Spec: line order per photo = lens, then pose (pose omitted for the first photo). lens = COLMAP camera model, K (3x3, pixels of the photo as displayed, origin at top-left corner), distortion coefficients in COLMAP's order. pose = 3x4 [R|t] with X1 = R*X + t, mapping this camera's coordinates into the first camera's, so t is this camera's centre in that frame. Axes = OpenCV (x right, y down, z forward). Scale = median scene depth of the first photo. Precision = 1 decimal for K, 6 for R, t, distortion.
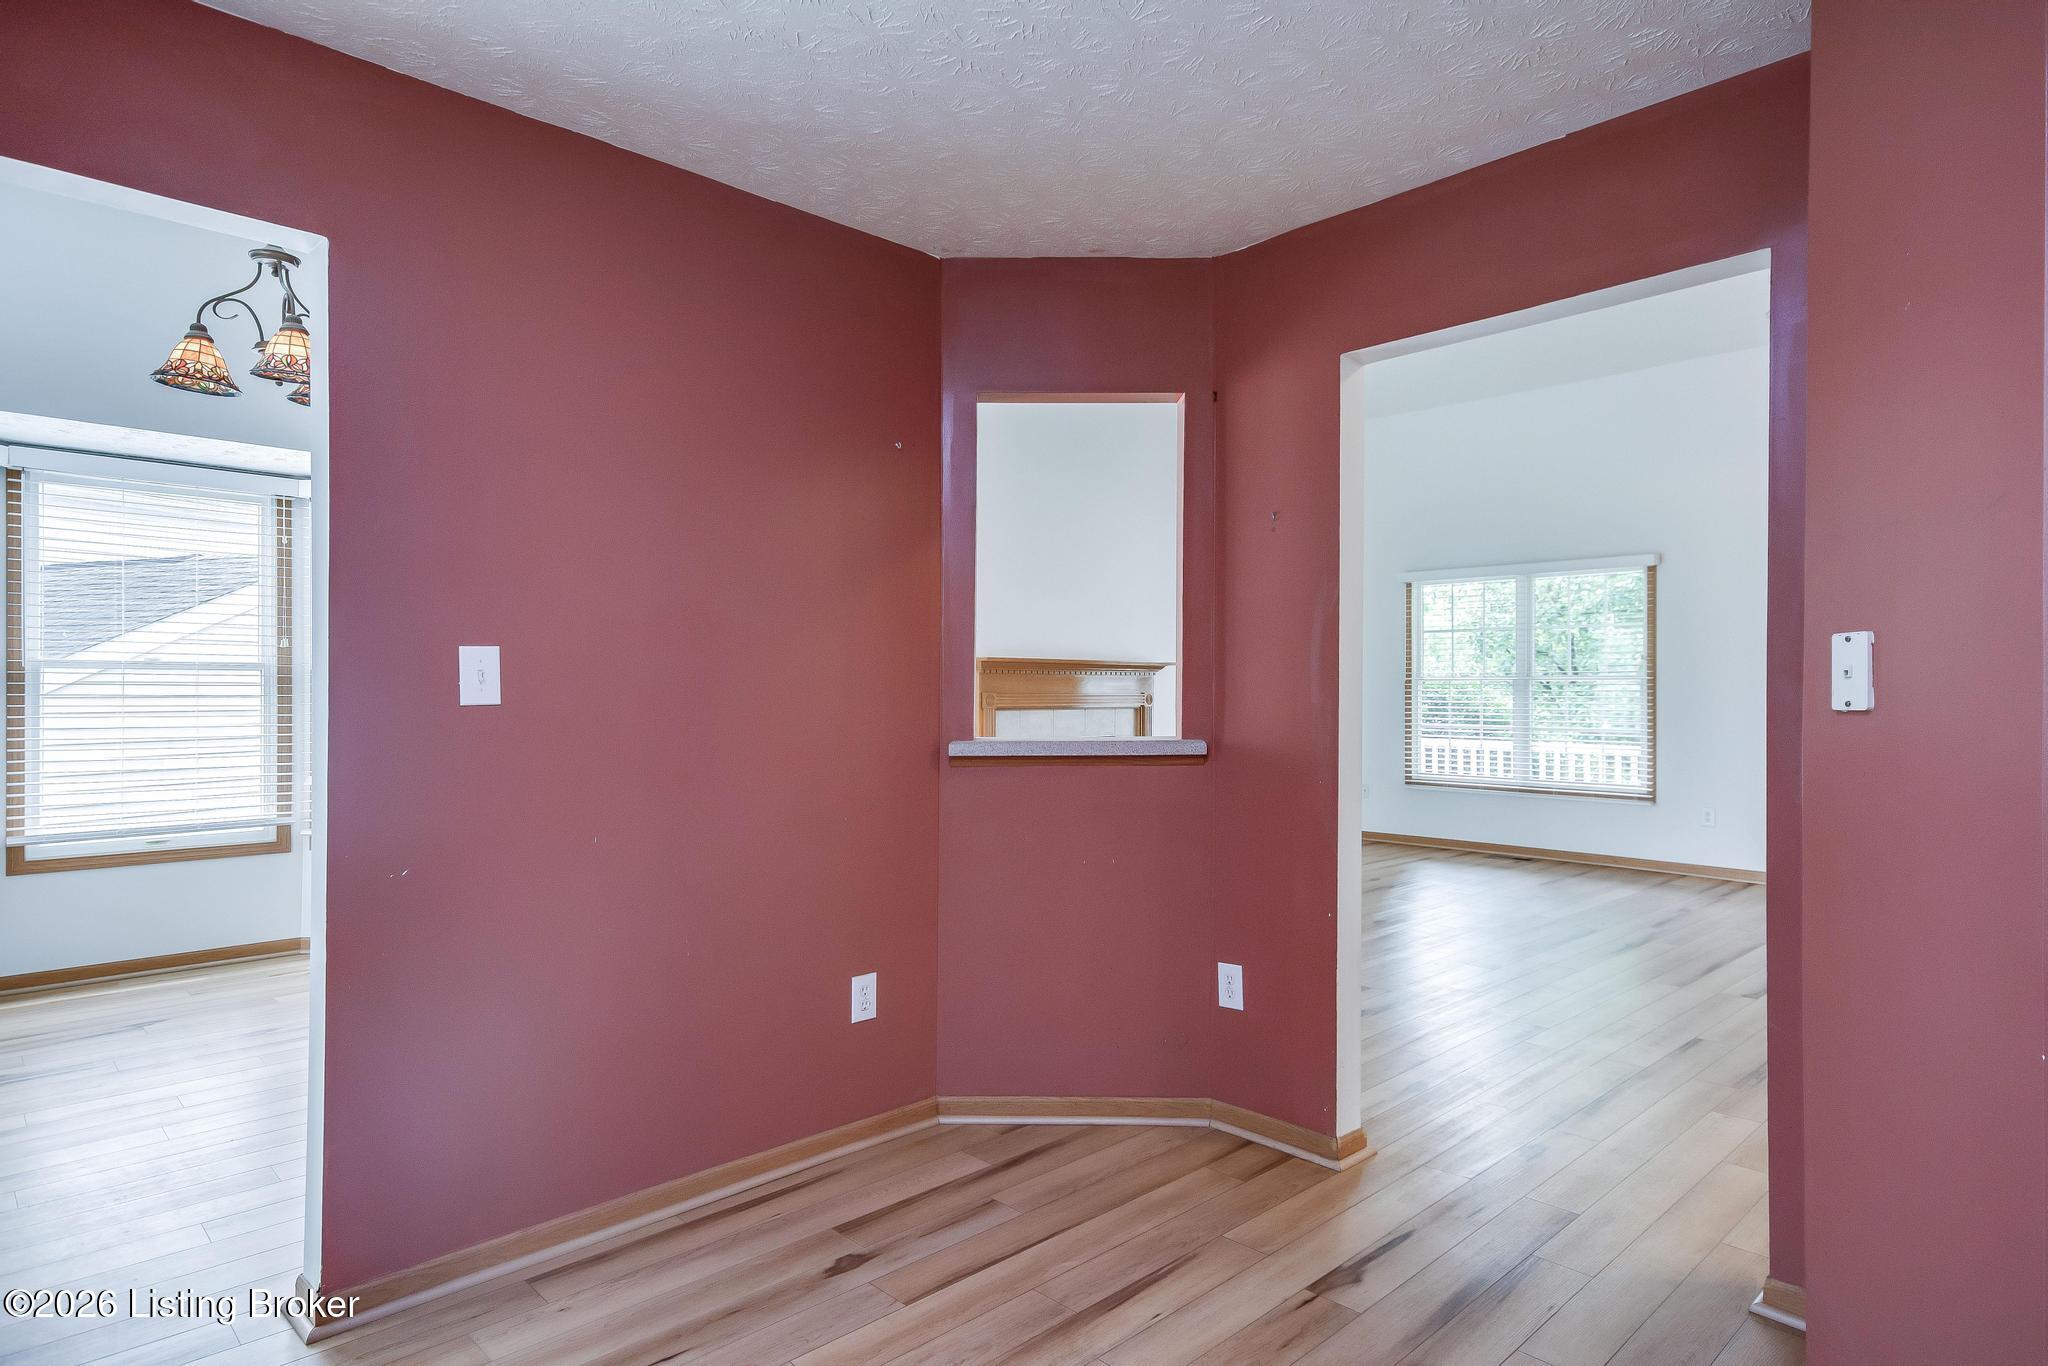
lens RADIAL K [[1122.3, 0, 1020.1], [0, 1122.3, 690.2], [0, 0, 1]] dist [0.032245, 0.000323]
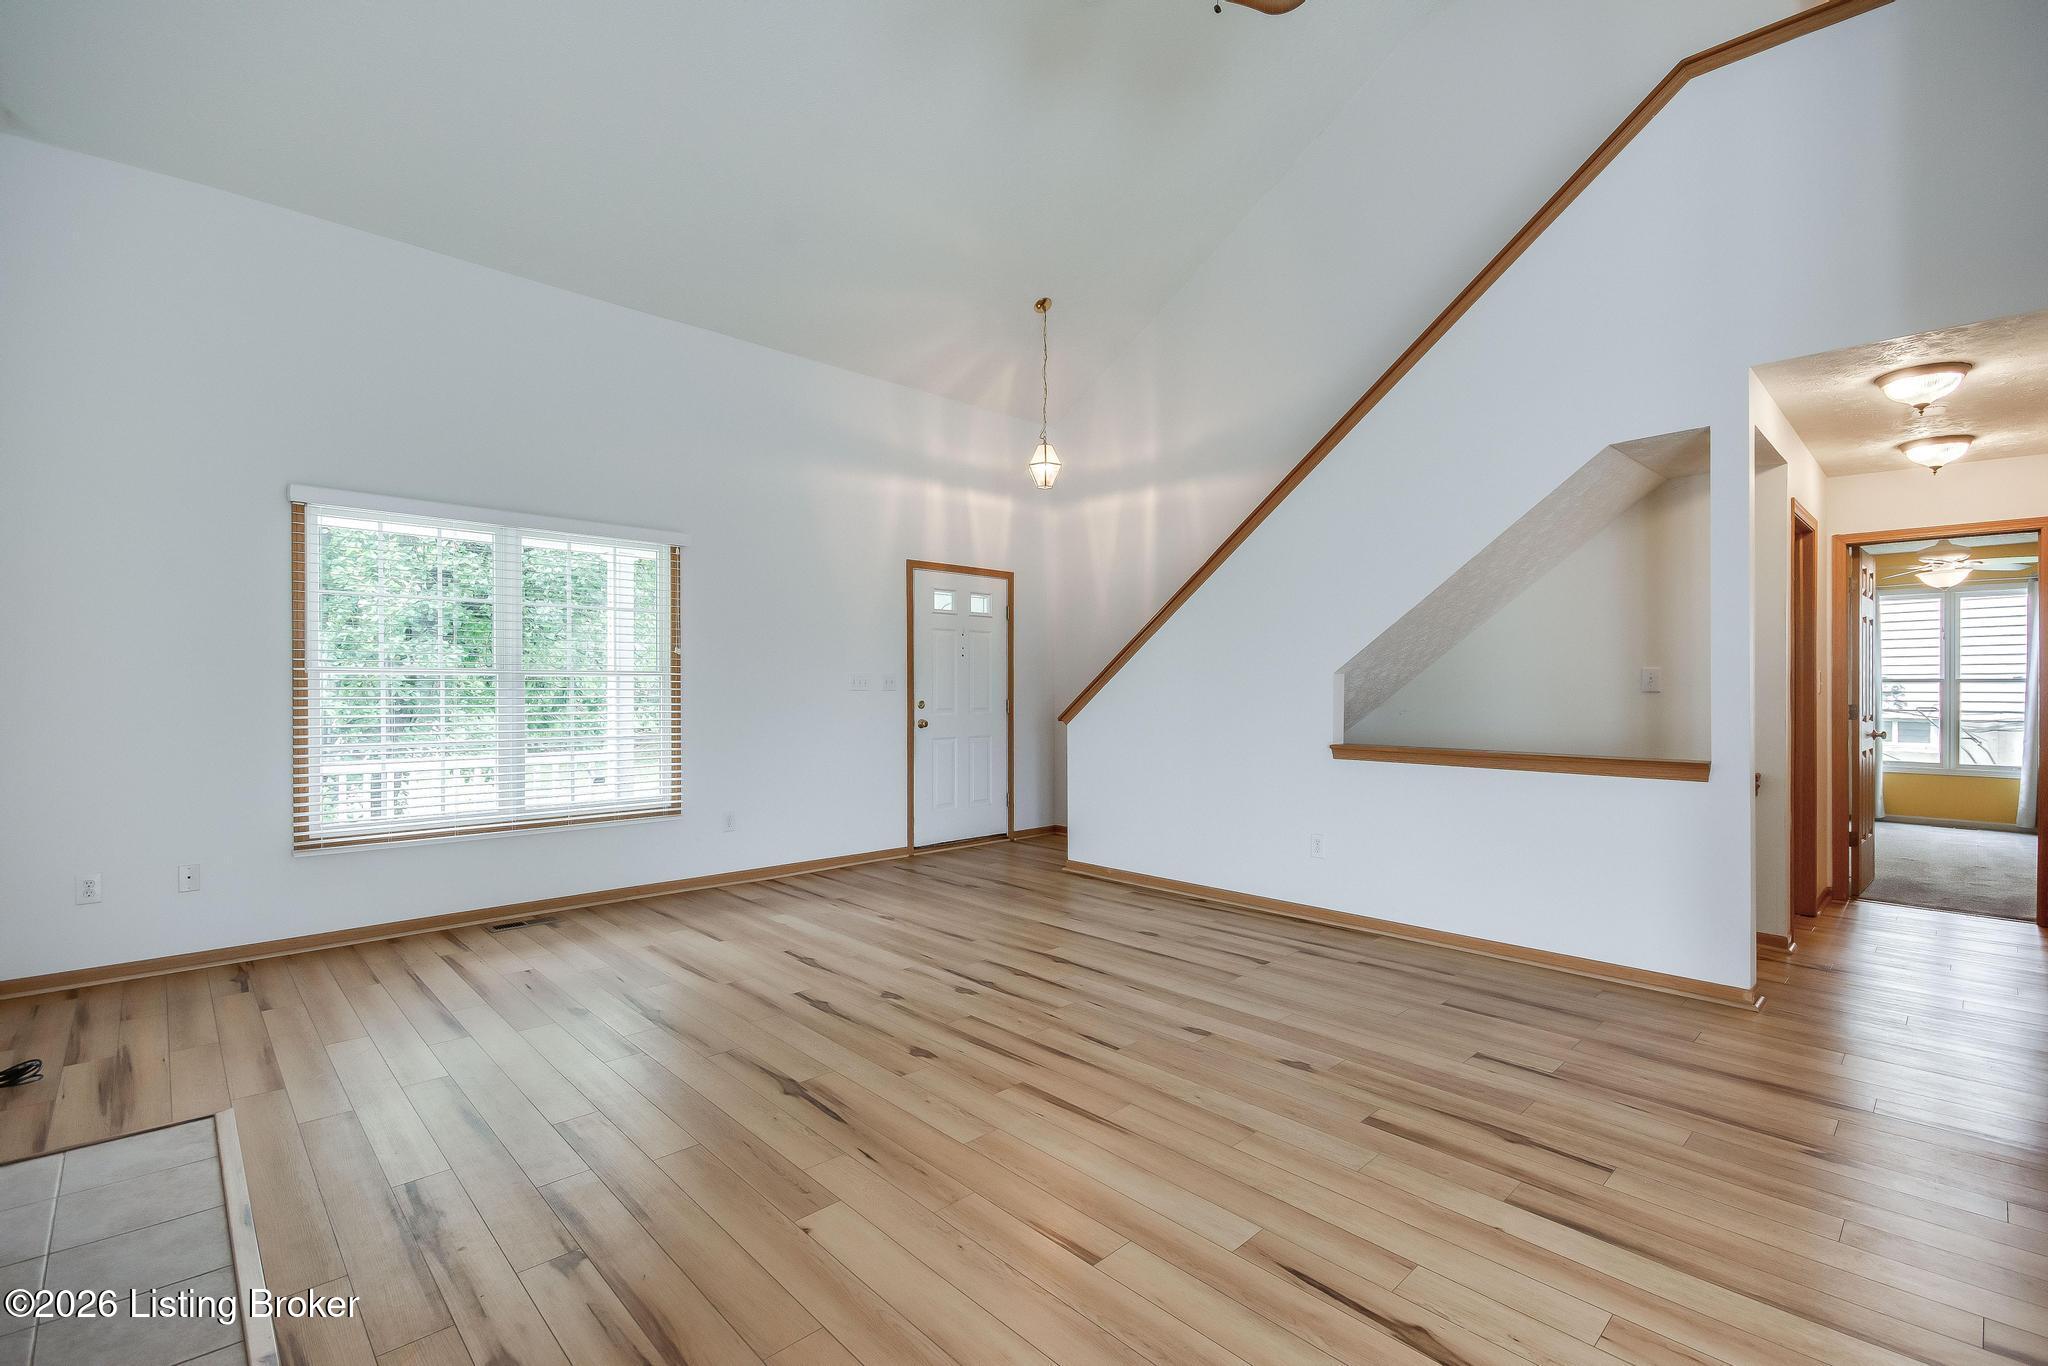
lens RADIAL K [[916.8, 0, 1020.8], [0, 916.8, 694.5], [0, 0, 1]] dist [0.004100, -0.003523]
pose [[-0.015060, -0.010481, 0.999832, -0.142746], [-0.000918, 0.999945, 0.010468, -0.002210], [-0.999886, -0.000760, -0.015069, 0.683218]]
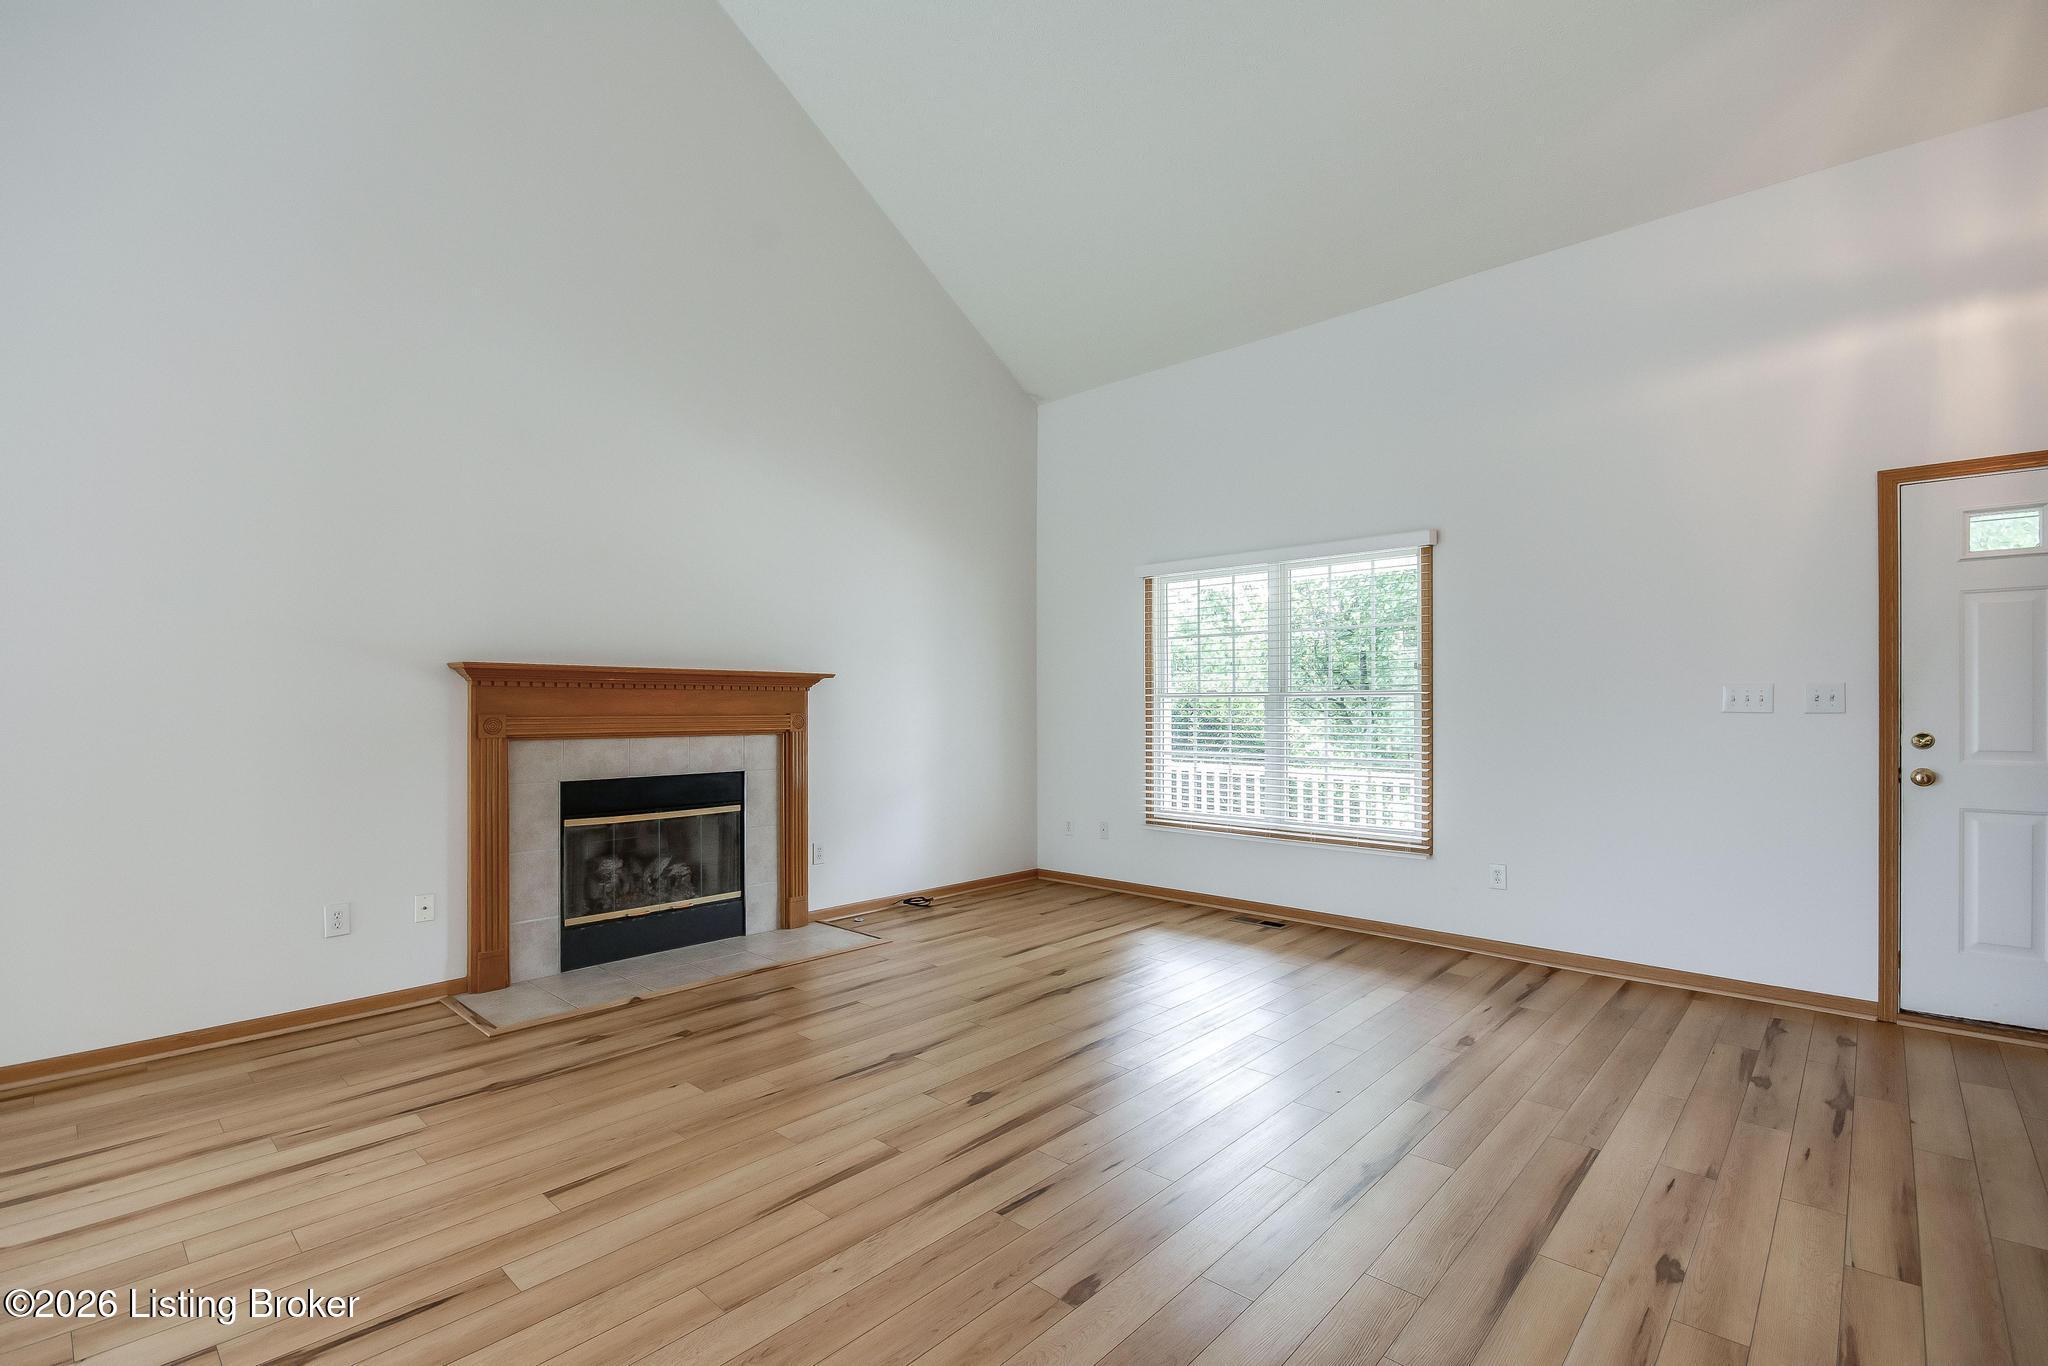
lens RADIAL K [[916.8, 0, 1017.2], [0, 916.8, 709.2], [0, 0, 1]] dist [0.004100, -0.003523]
pose [[0.997590, -0.002578, 0.069333, 0.218784], [0.002587, 0.999997, -0.000043, -0.000140], [-0.069332, 0.000222, 0.997594, 0.369299]]
